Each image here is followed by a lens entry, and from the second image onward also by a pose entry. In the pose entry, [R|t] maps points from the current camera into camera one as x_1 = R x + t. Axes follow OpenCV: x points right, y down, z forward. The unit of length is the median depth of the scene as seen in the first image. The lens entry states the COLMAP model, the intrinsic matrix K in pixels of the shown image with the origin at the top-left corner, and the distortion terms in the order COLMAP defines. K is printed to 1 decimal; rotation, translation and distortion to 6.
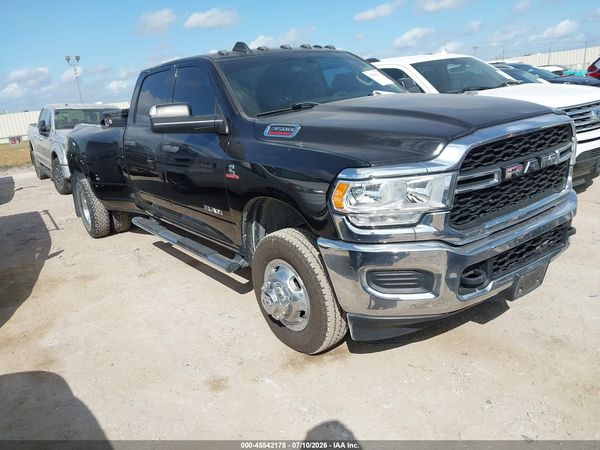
lens RADIAL K [[470.1, 0, 300.9], [0, 470.1, 223.8], [0, 0, 1]] dist [-0.003042, -0.013225]
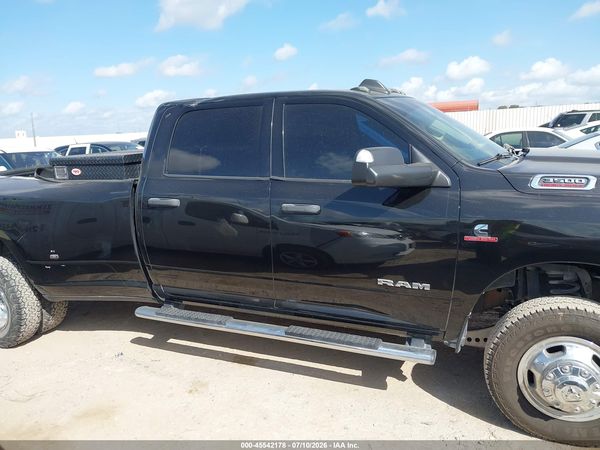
lens RADIAL K [[470.1, 0, 299.8], [0, 470.1, 226.5], [0, 0, 1]] dist [-0.003042, -0.013225]
pose [[0.876712, -0.041800, 0.479196, -0.508171], [0.095464, 0.991521, -0.088165, -0.052576], [-0.471448, 0.123041, 0.873269, 0.291003]]
